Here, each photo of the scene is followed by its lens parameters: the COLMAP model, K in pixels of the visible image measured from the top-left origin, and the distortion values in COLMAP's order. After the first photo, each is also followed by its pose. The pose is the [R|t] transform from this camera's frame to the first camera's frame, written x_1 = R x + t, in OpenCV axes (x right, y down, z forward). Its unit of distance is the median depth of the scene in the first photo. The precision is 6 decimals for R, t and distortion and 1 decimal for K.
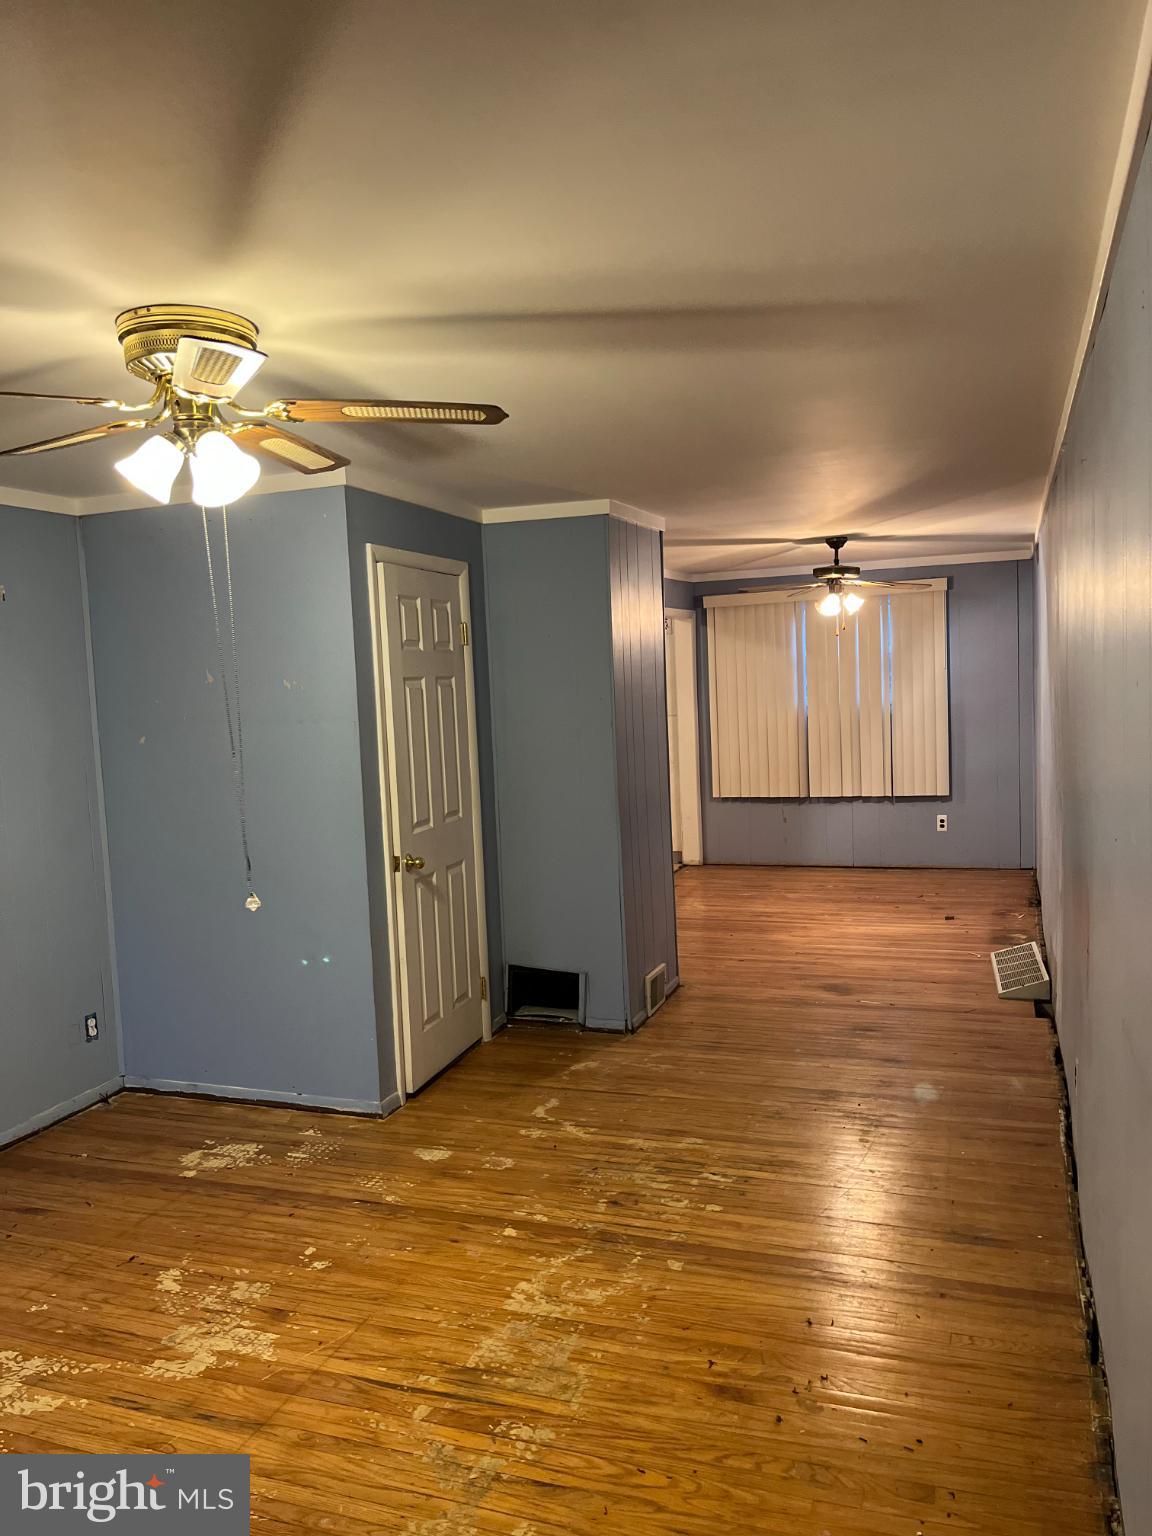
lens RADIAL K [[1156.5, 0, 581.7], [0, 1156.5, 766.4], [0, 0, 1]] dist [0.038482, -0.057538]
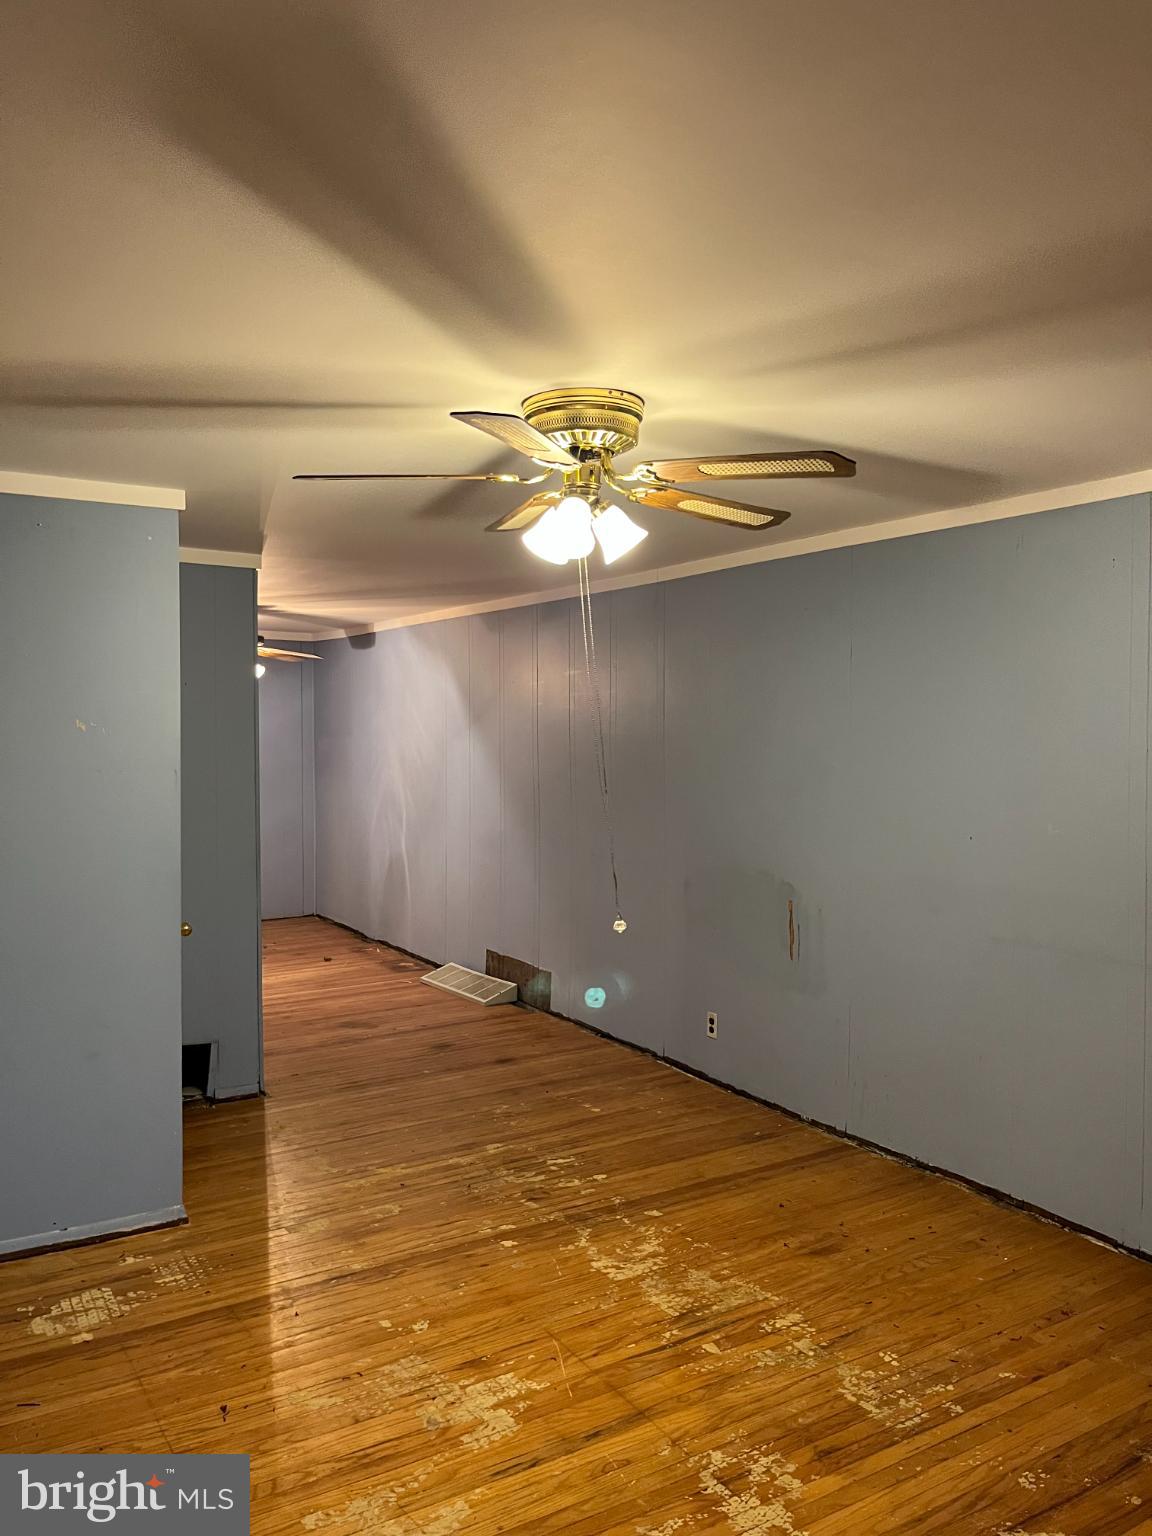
lens RADIAL K [[1156.5, 0, 588.6], [0, 1156.5, 766.4], [0, 0, 1]] dist [0.038482, -0.057538]
pose [[0.620197, 0.013266, 0.784334, -0.912085], [0.035920, 0.998328, -0.045289, 0.013319], [-0.783623, 0.056262, 0.618683, 0.268377]]
